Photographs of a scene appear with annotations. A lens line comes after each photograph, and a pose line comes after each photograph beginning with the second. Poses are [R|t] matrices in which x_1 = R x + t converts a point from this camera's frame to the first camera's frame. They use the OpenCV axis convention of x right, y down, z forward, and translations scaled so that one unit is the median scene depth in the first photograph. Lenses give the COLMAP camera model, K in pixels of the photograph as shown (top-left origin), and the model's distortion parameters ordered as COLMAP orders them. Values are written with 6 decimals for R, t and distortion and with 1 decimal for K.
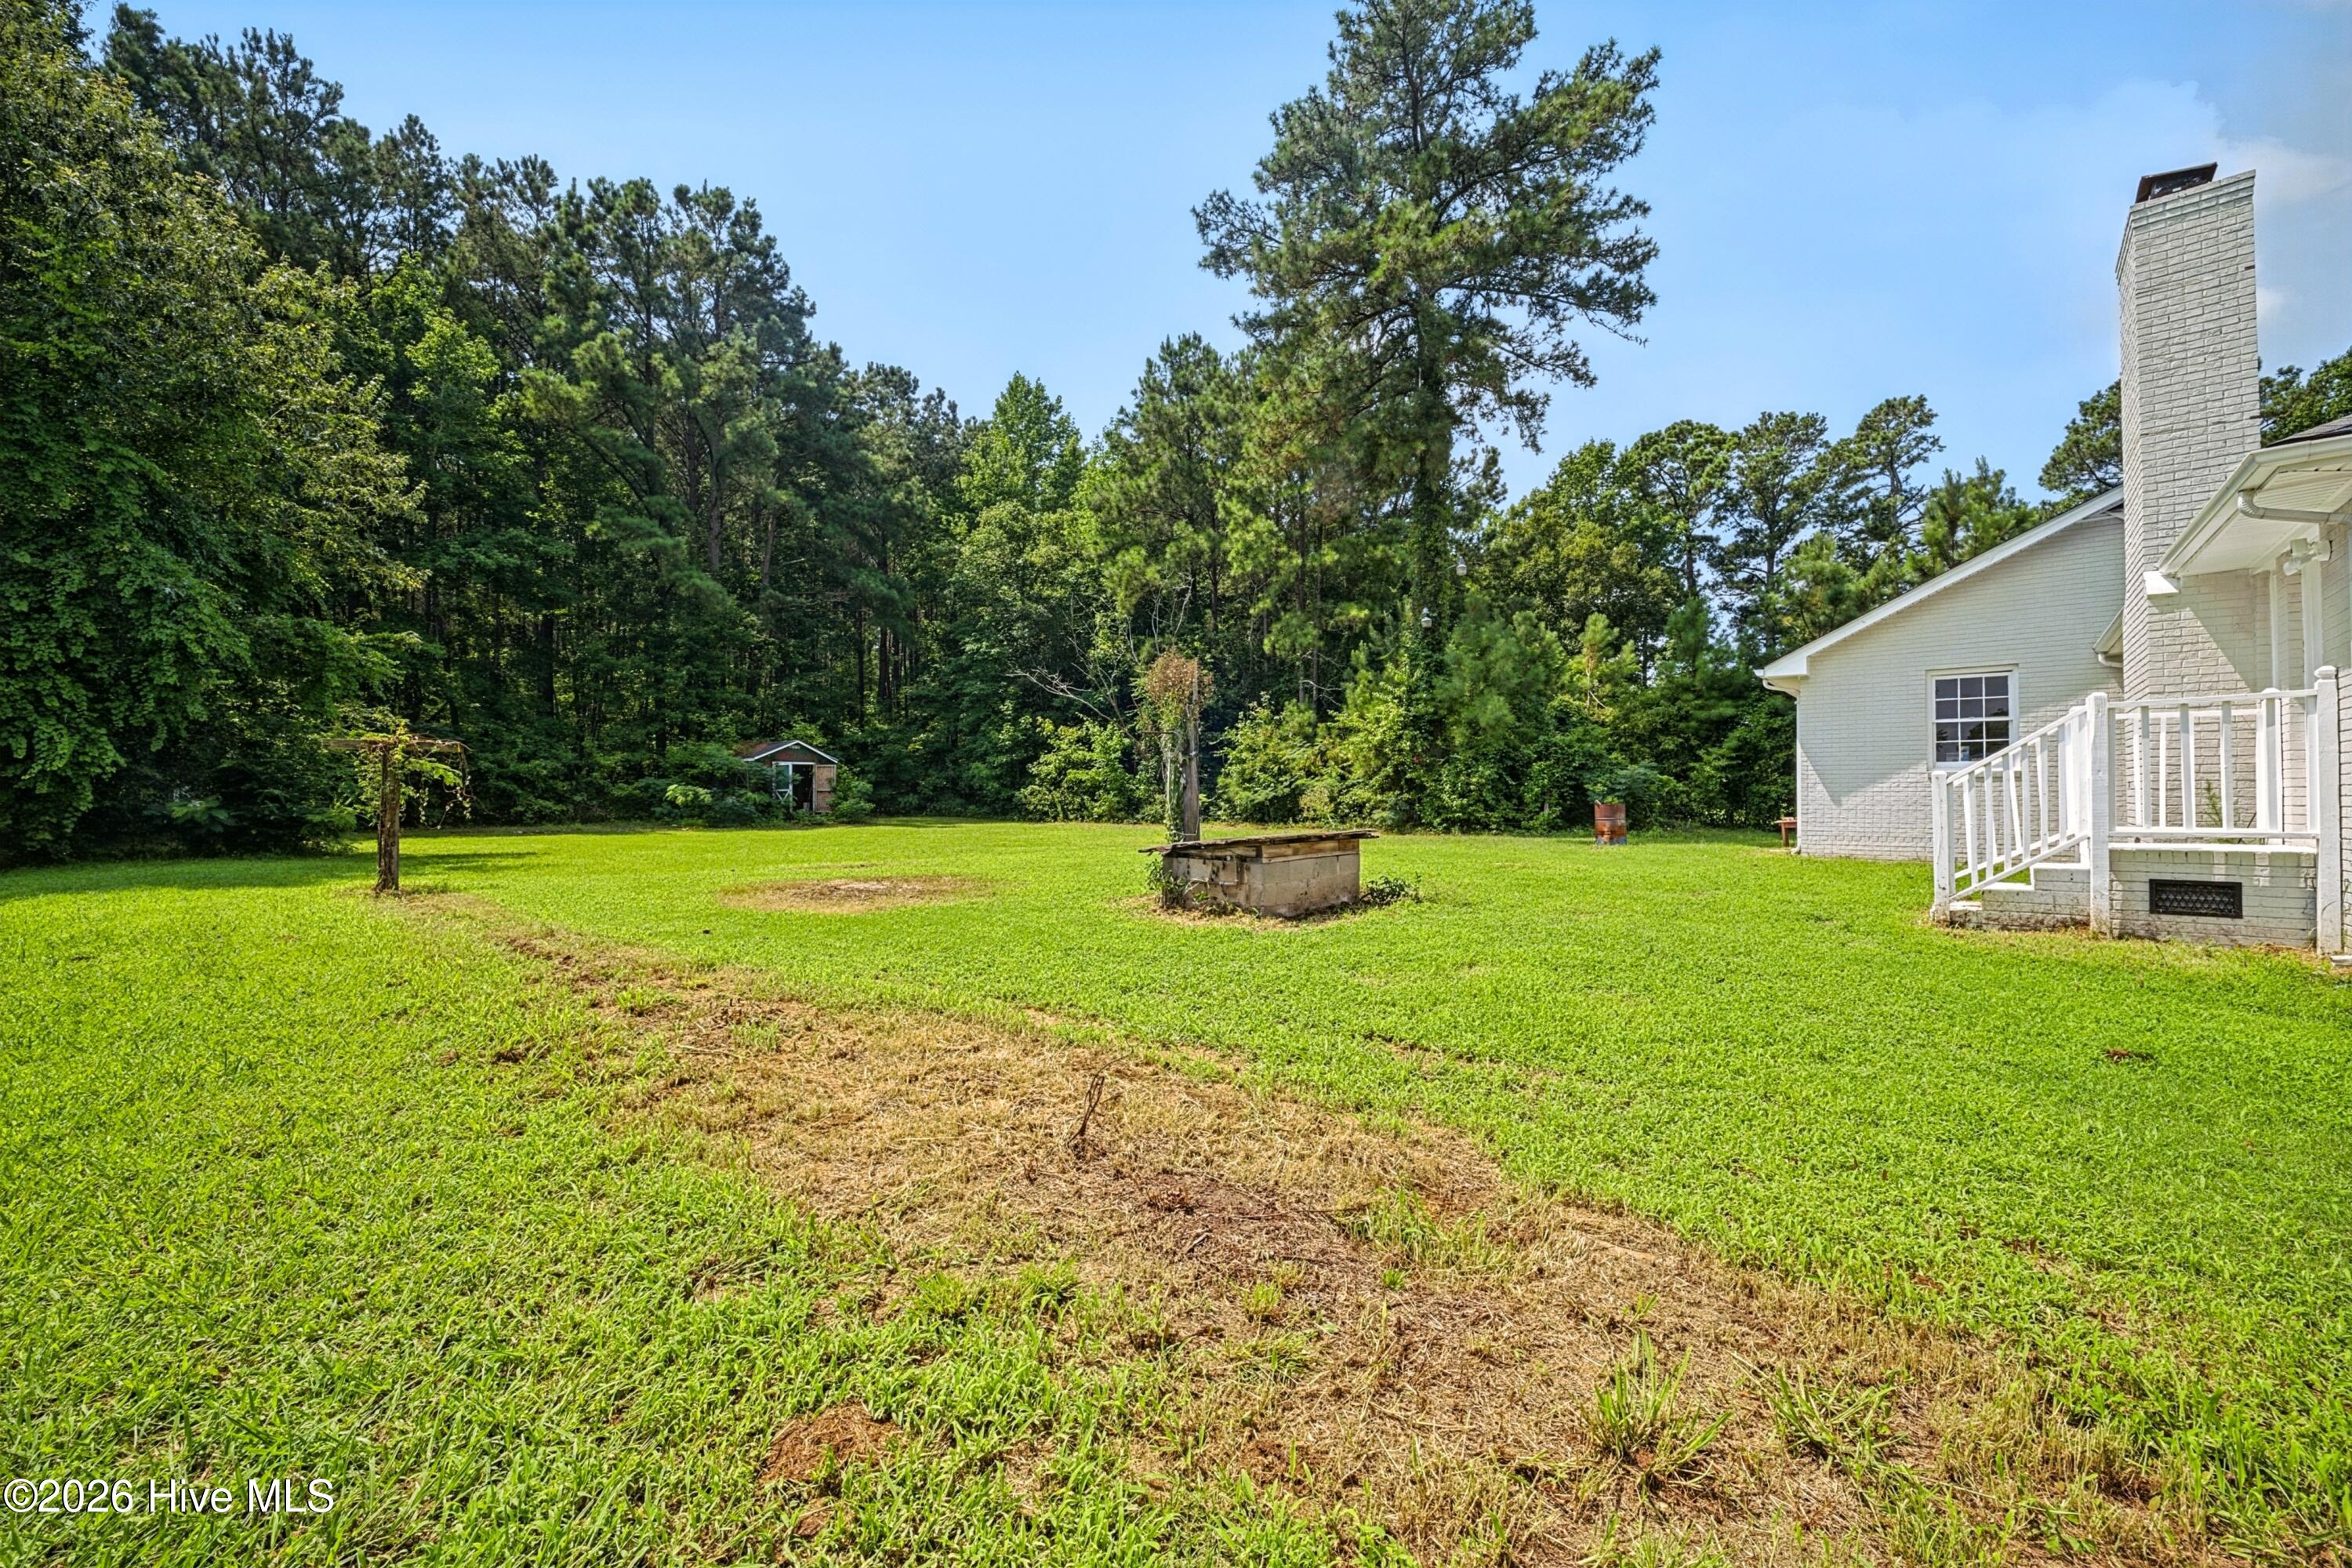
lens RADIAL K [[942.6, 0, 1171.7], [0, 942.6, 787.9], [0, 0, 1]] dist [0.002435, -0.000198]
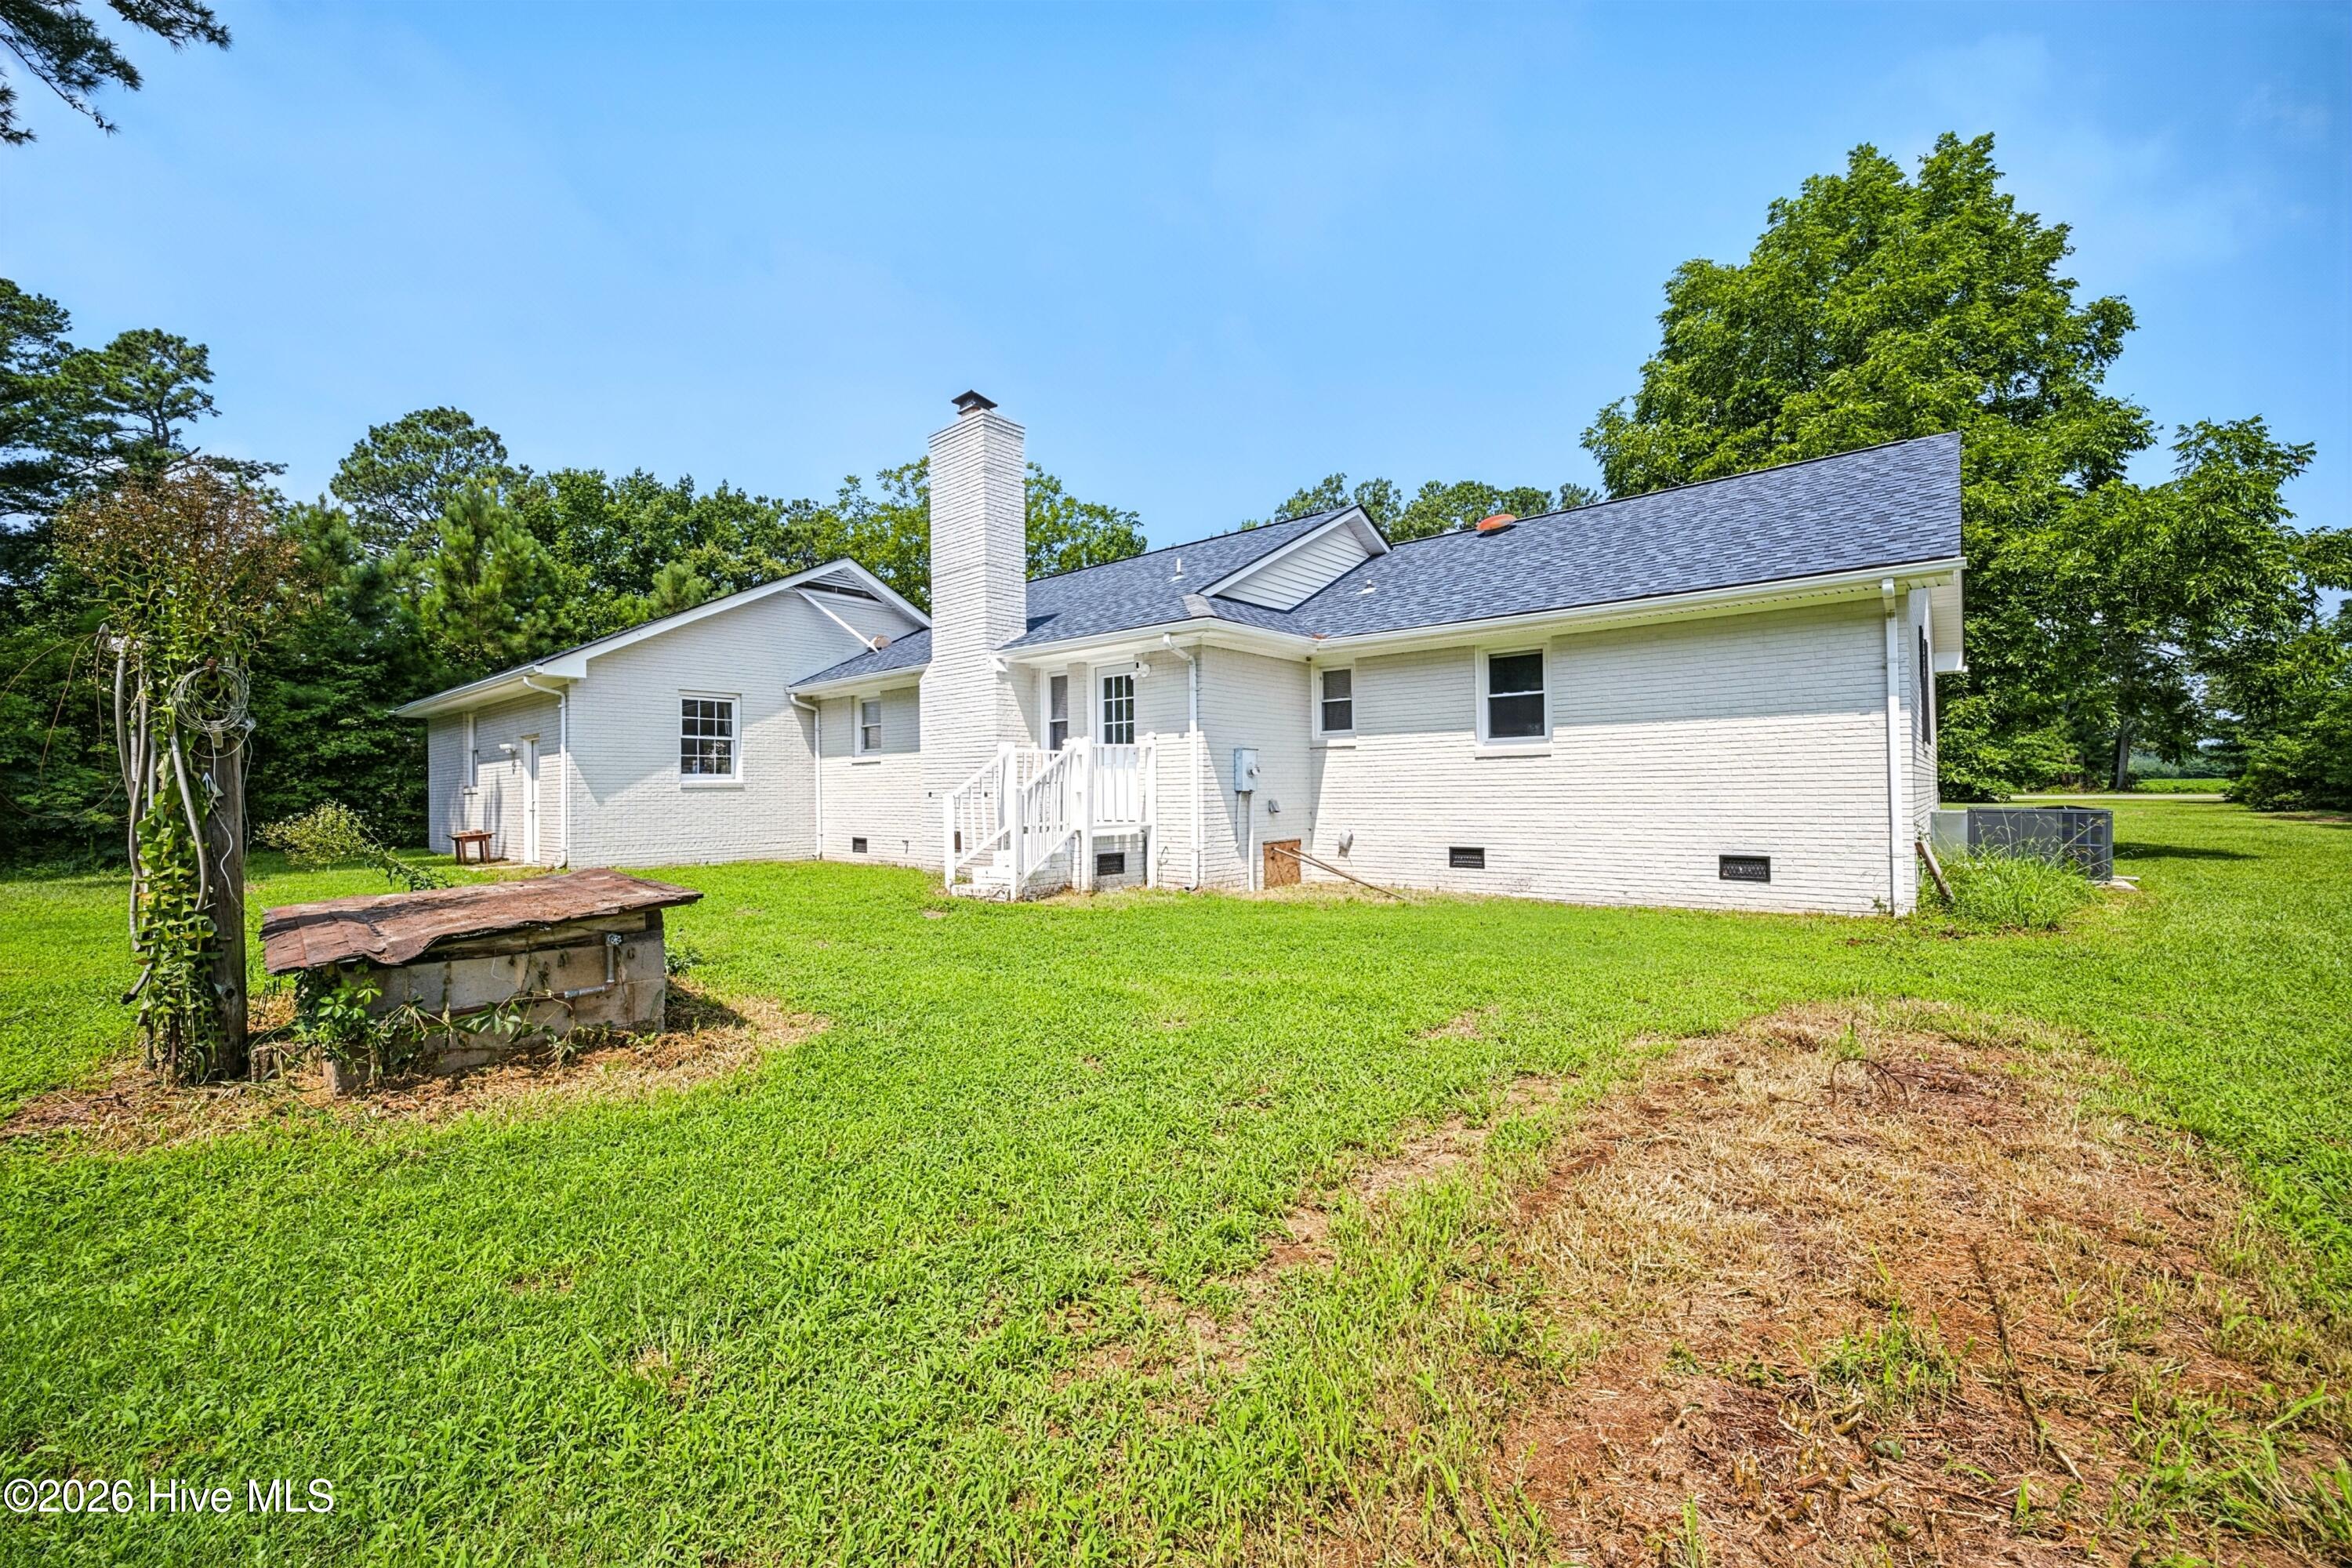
lens RADIAL K [[942.6, 0, 1167.3], [0, 942.6, 787.6], [0, 0, 1]] dist [0.002435, -0.000198]
pose [[-0.000635, 0.006893, 0.999976, -0.089435], [0.000690, 0.999976, -0.006893, -0.001063], [-1.000000, 0.000685, -0.000640, 0.135133]]
